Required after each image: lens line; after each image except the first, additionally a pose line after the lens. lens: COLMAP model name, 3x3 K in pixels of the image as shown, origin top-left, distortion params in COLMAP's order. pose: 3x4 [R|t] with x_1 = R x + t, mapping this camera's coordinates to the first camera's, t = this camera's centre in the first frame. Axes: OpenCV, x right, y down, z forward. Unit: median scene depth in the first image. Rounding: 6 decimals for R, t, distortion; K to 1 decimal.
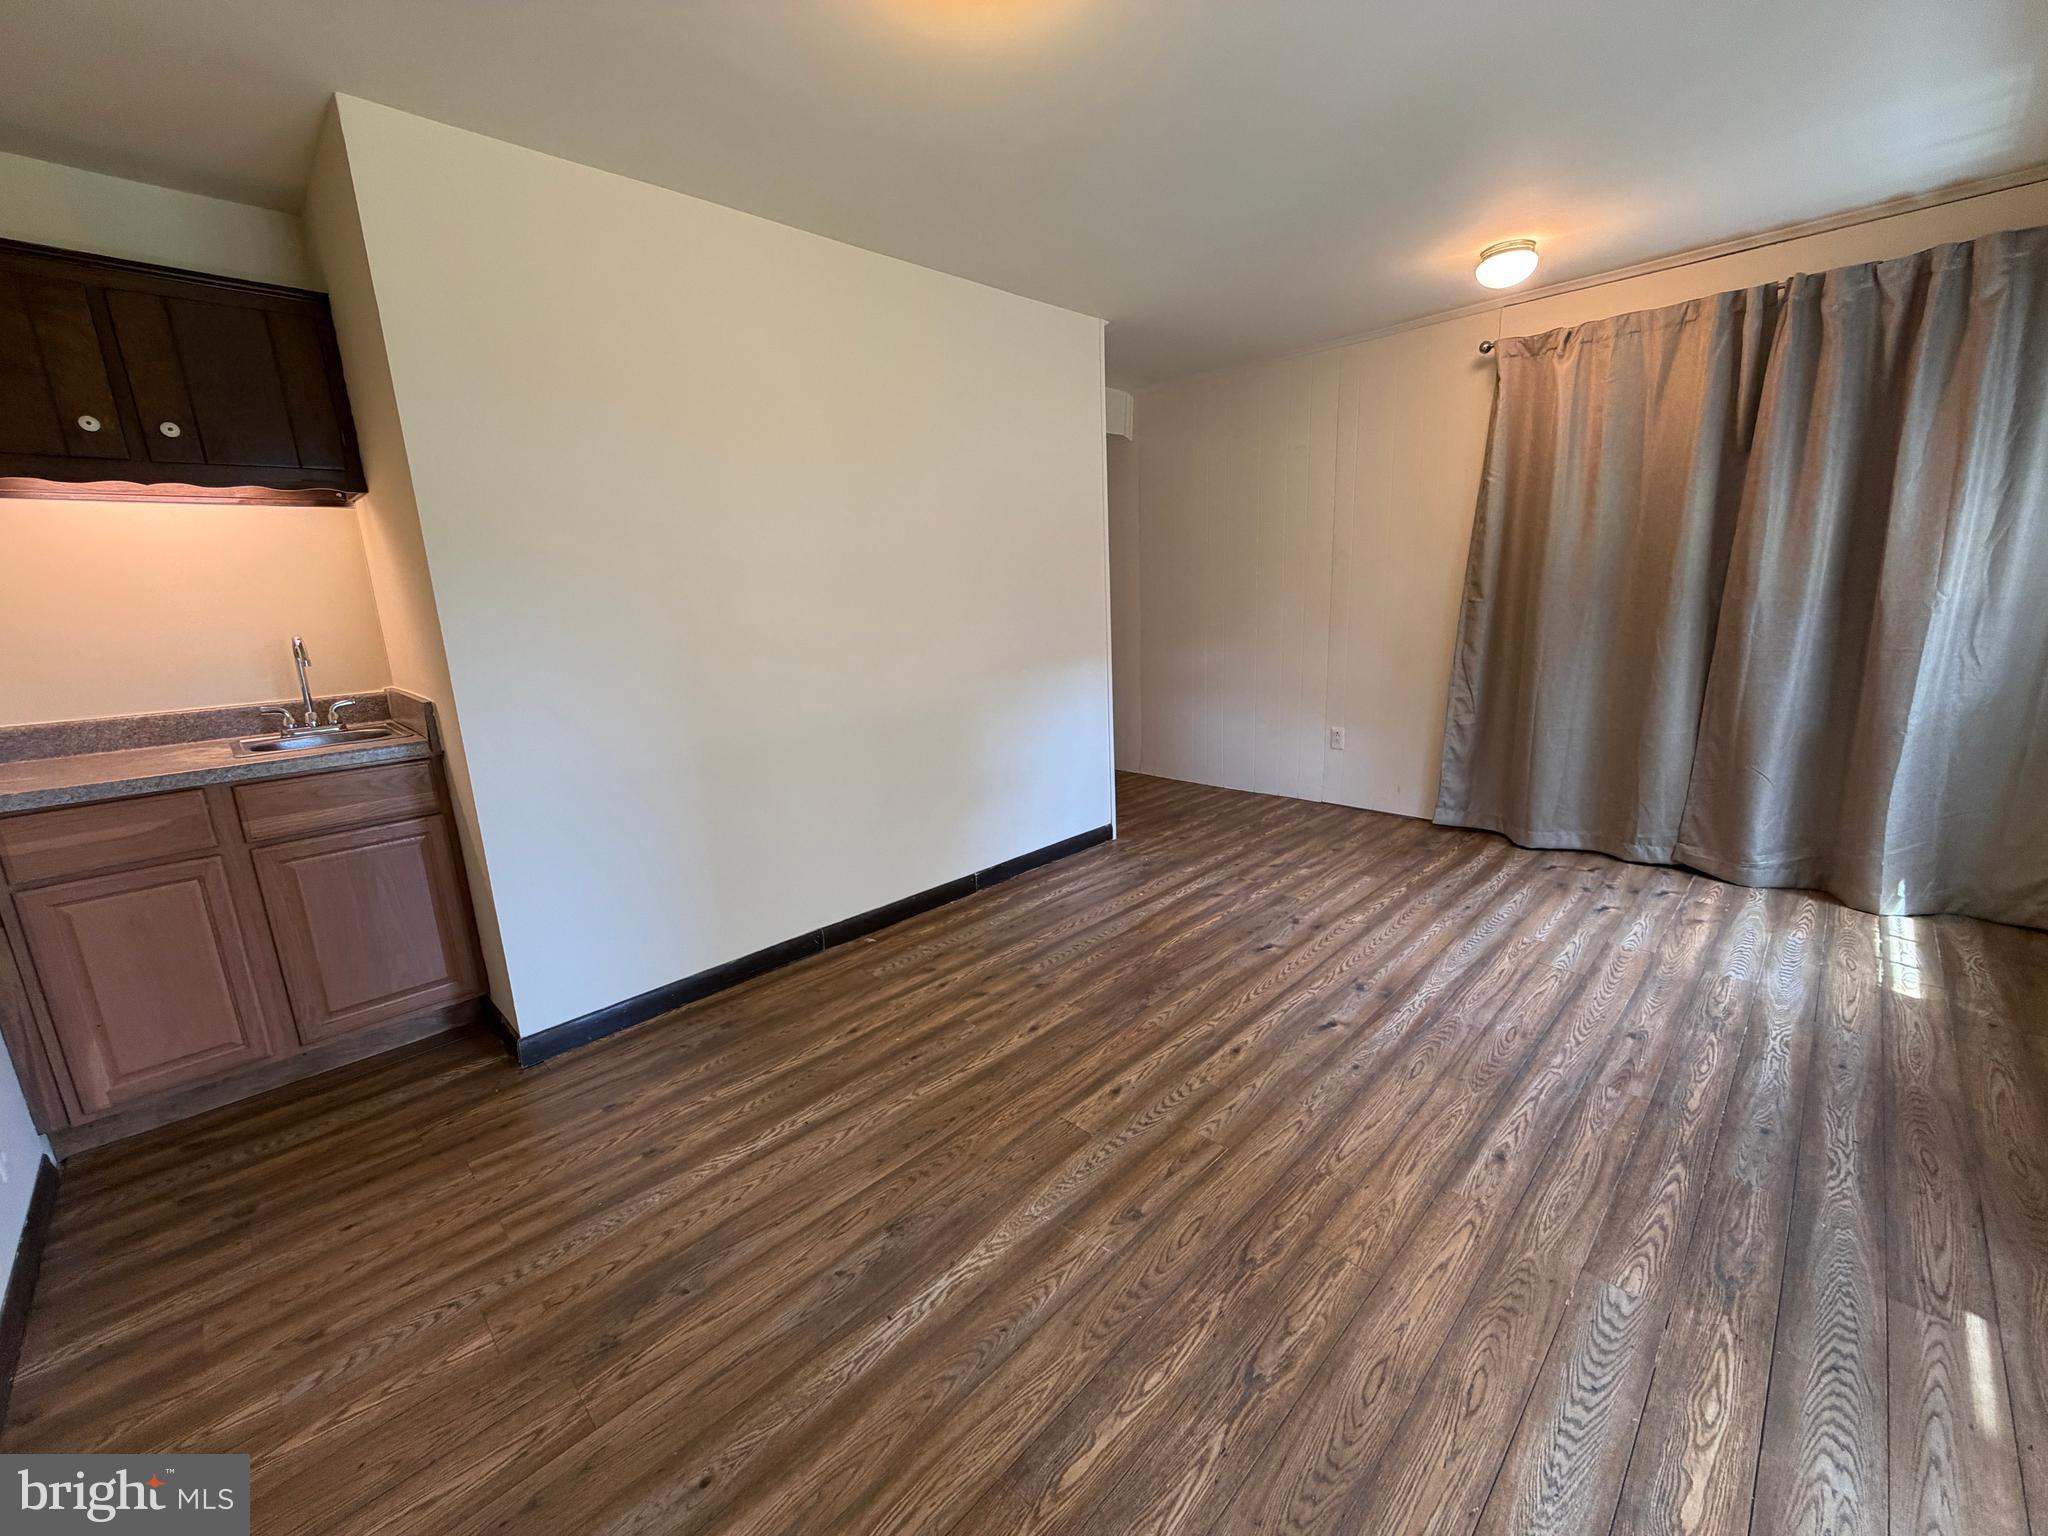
lens RADIAL K [[823.2, 0, 1021.1], [0, 823.2, 768.5], [0, 0, 1]] dist [-0.002514, 0.000627]
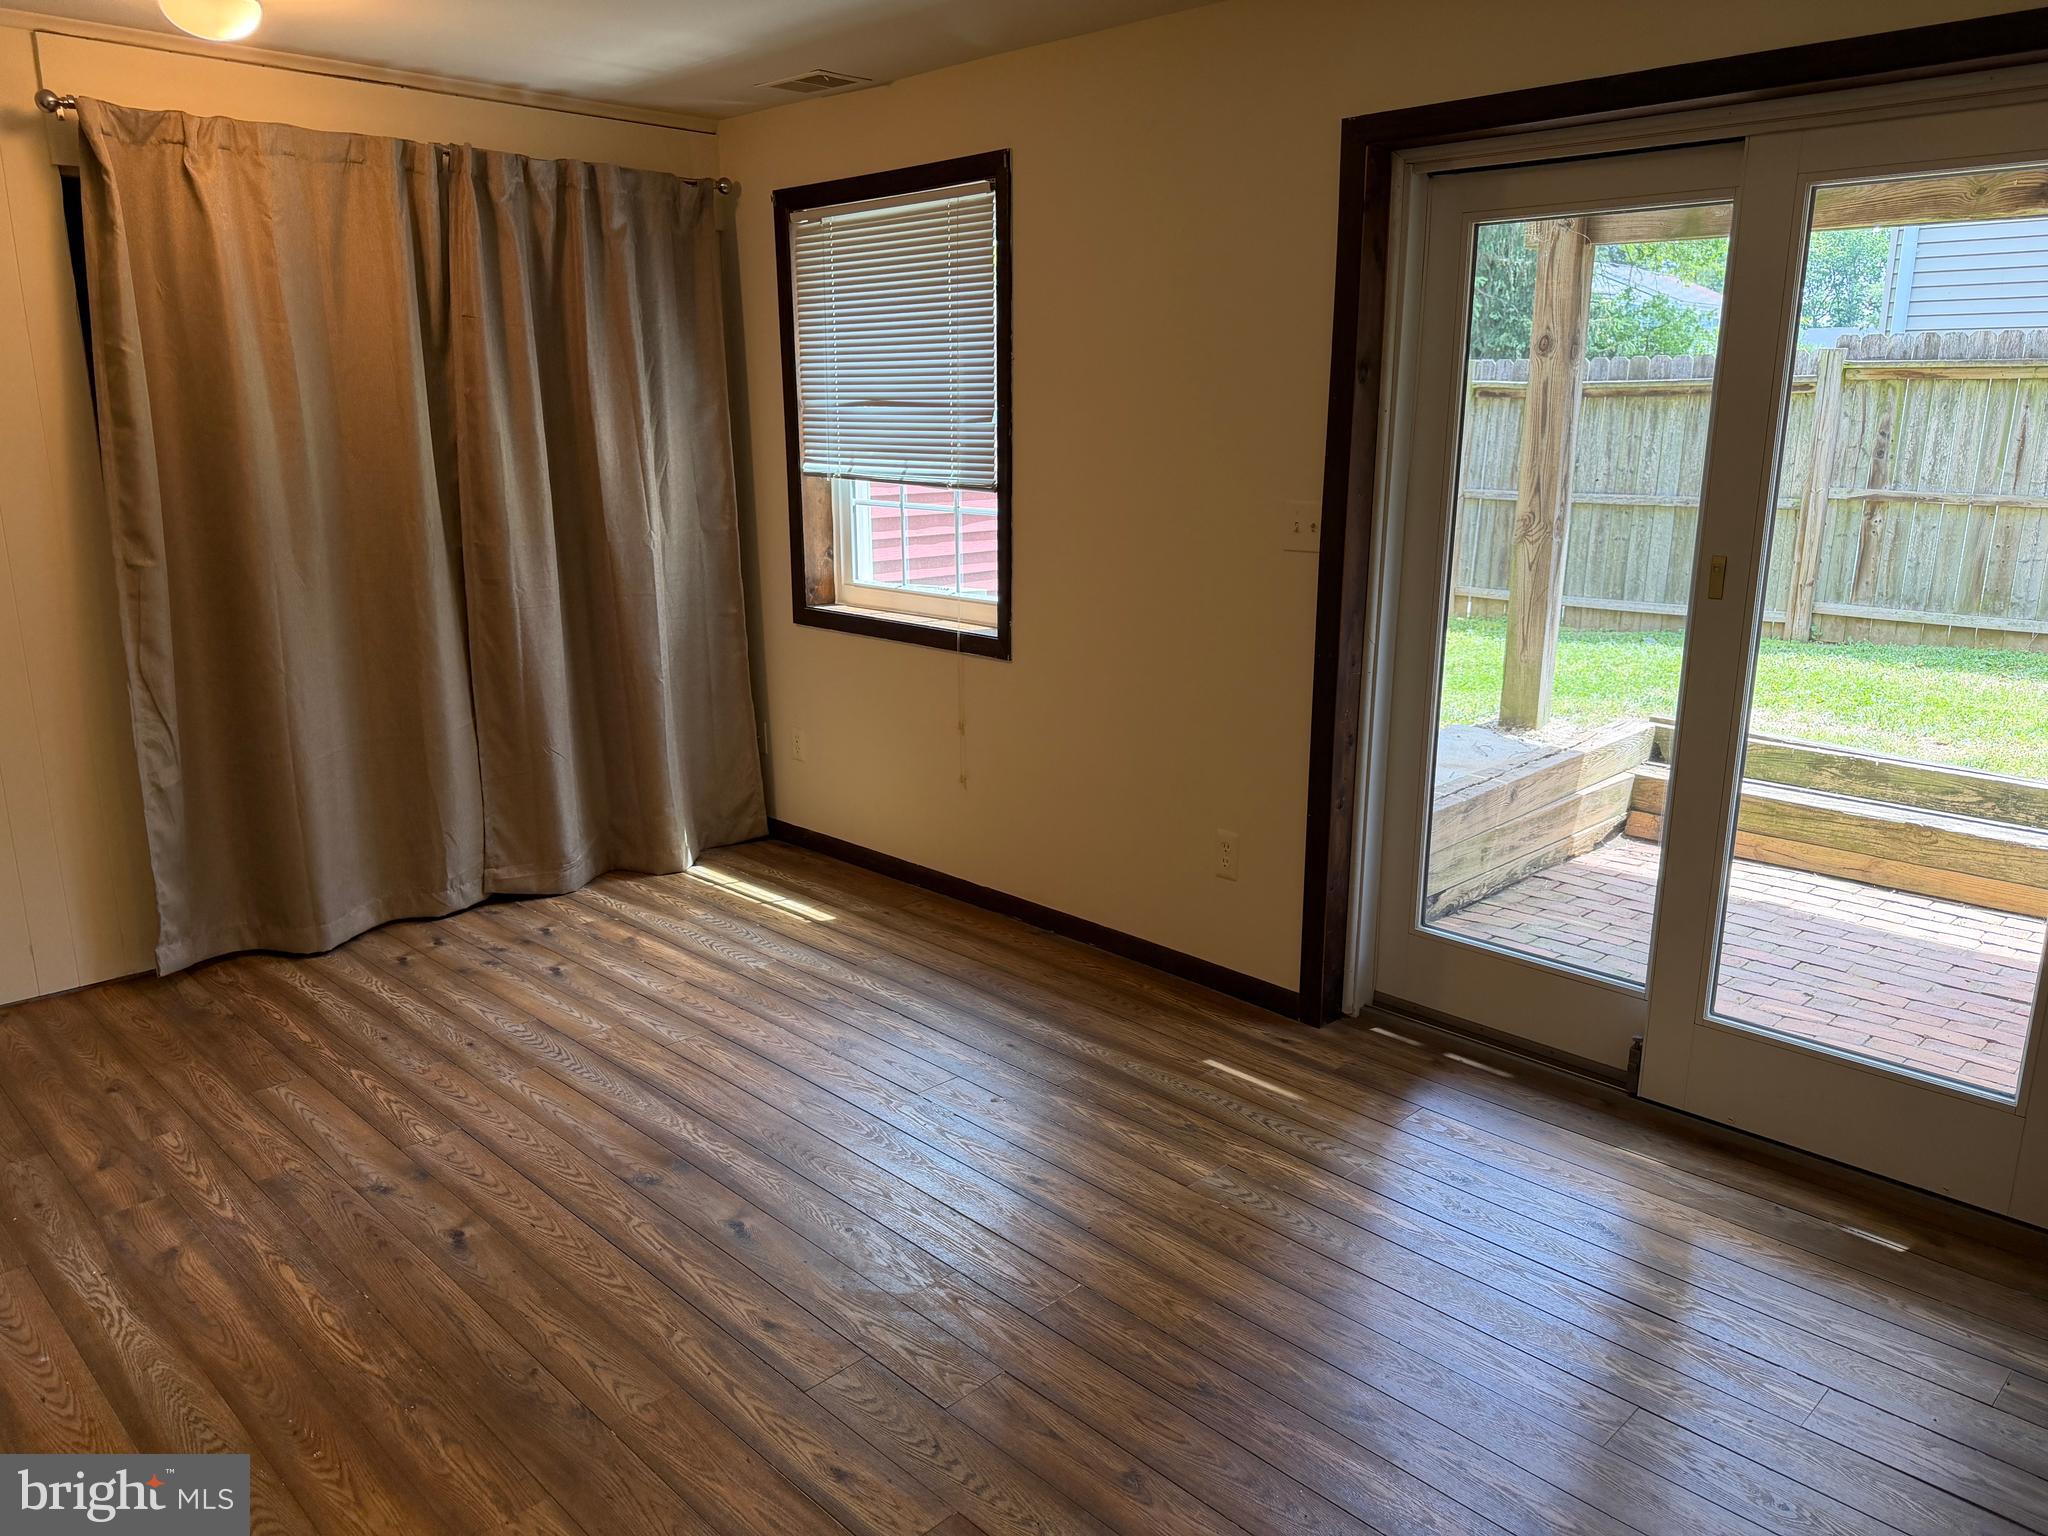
lens RADIAL K [[1441.9, 0, 1020.2], [0, 1441.9, 770.9], [0, 0, 1]] dist [0.057872, -0.065283]
pose [[-0.004302, -0.201740, 0.979430, -0.707714], [0.219554, 0.955350, 0.197745, -0.221646], [-0.975591, 0.215888, 0.040183, 0.674958]]
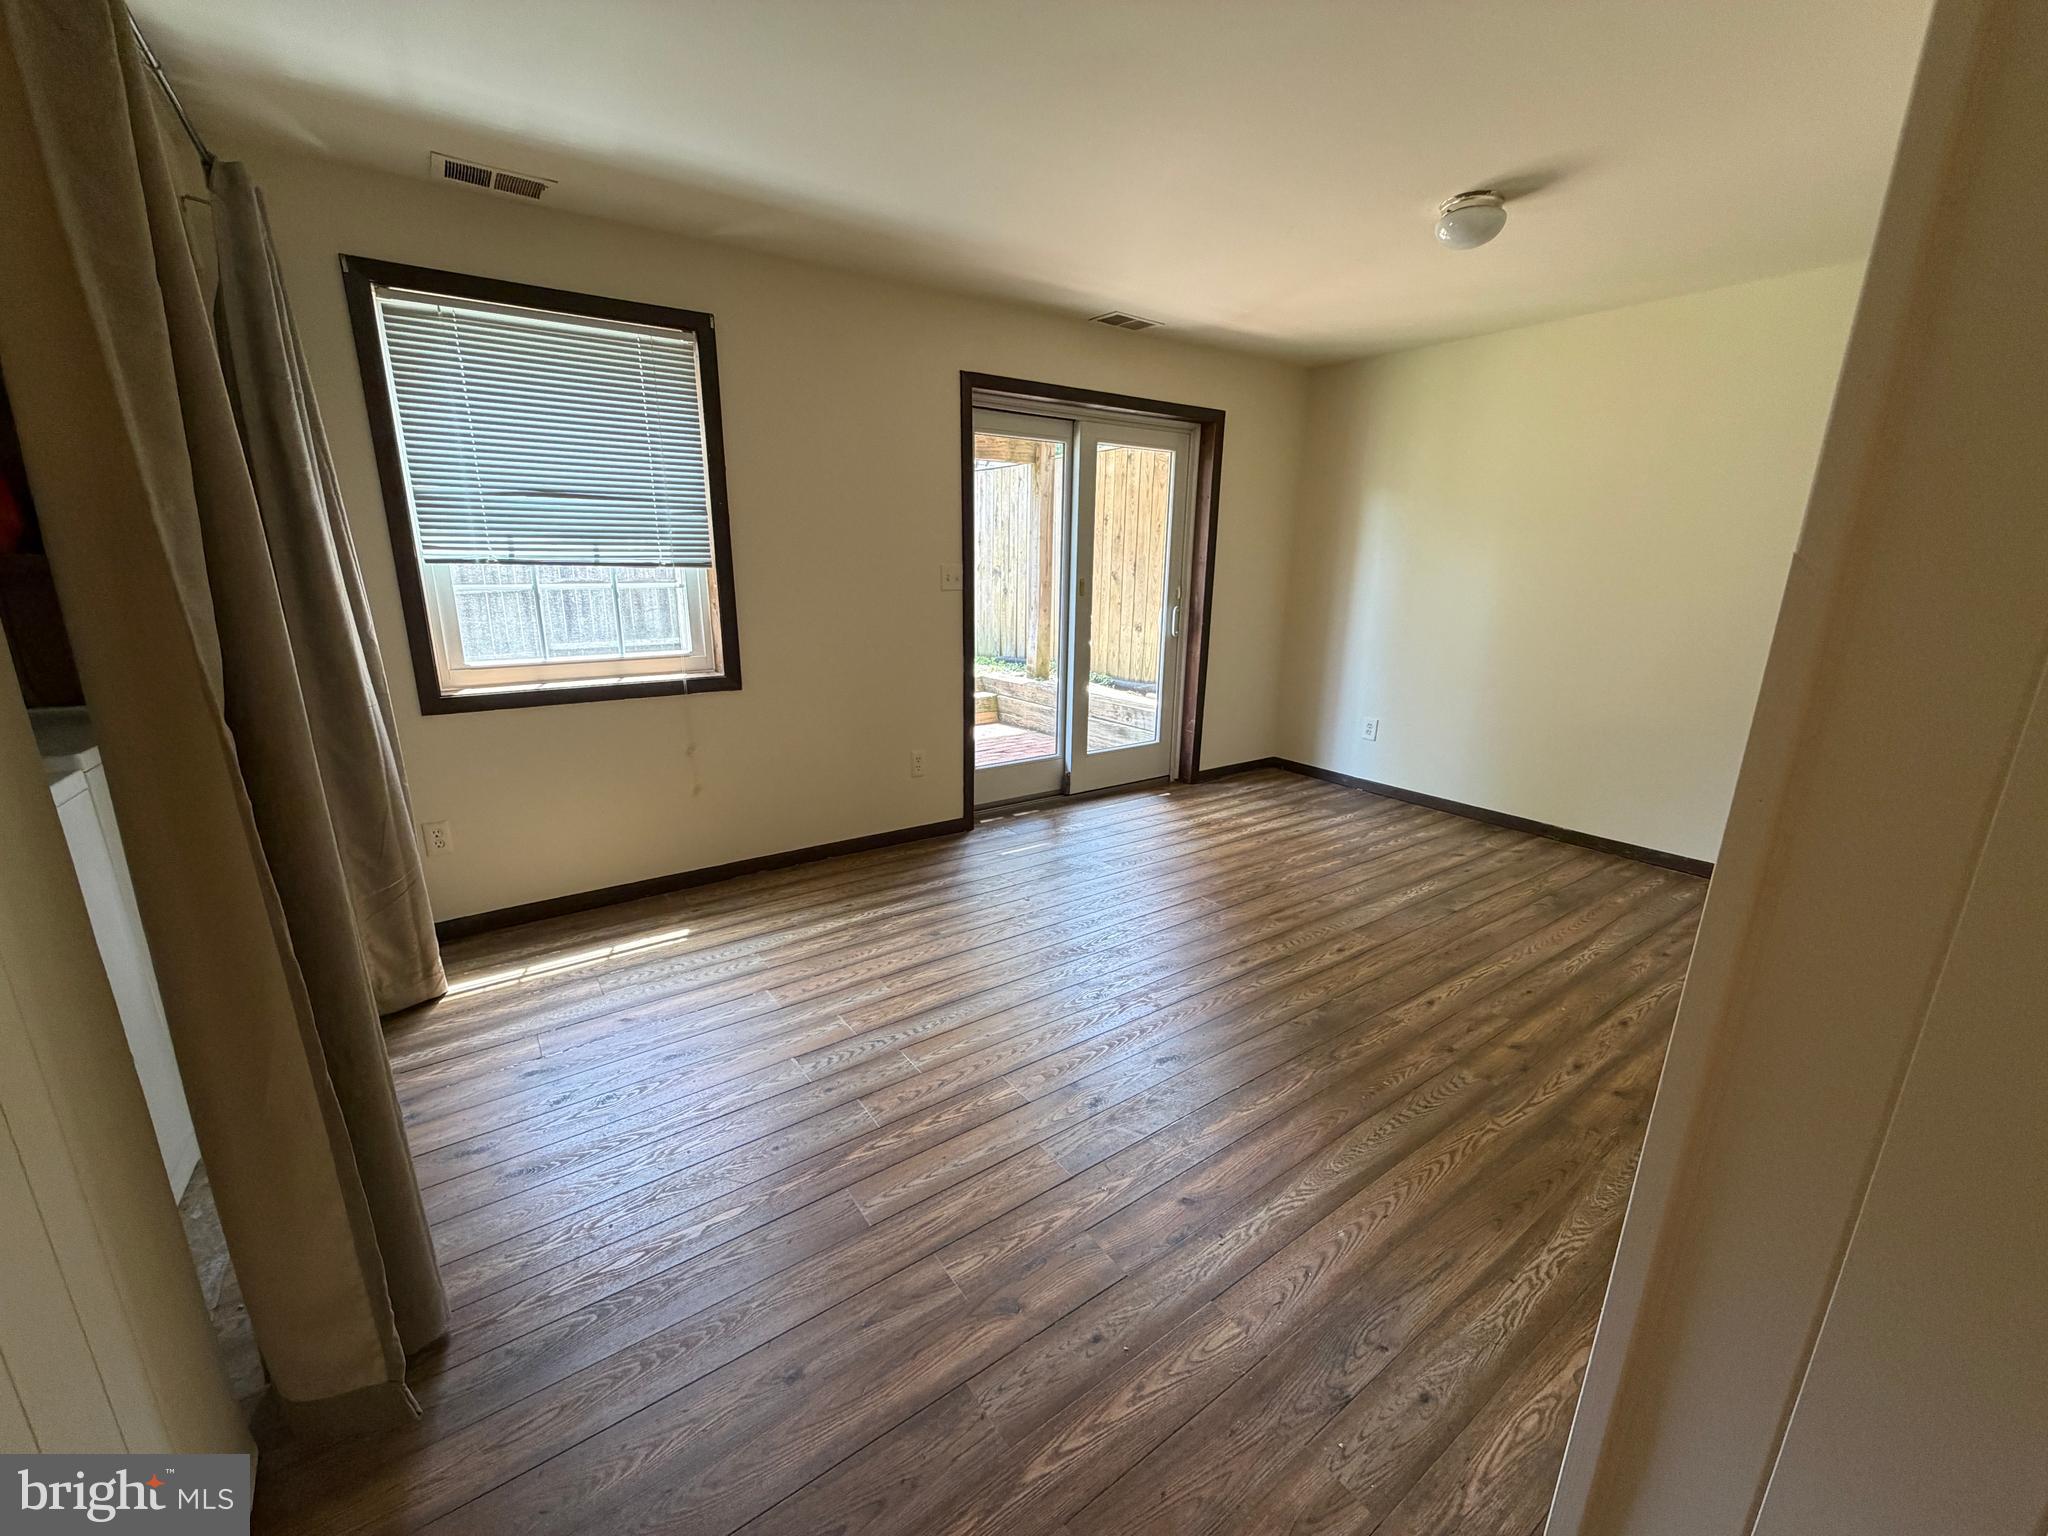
lens RADIAL K [[823.2, 0, 1026.4], [0, 823.2, 756.5], [0, 0, 1]] dist [-0.002514, 0.000627]
pose [[-0.986088, -0.009676, 0.165943, 0.374402], [0.065258, 0.895622, 0.440004, -0.491975], [-0.152880, 0.444712, -0.882530, 1.972309]]
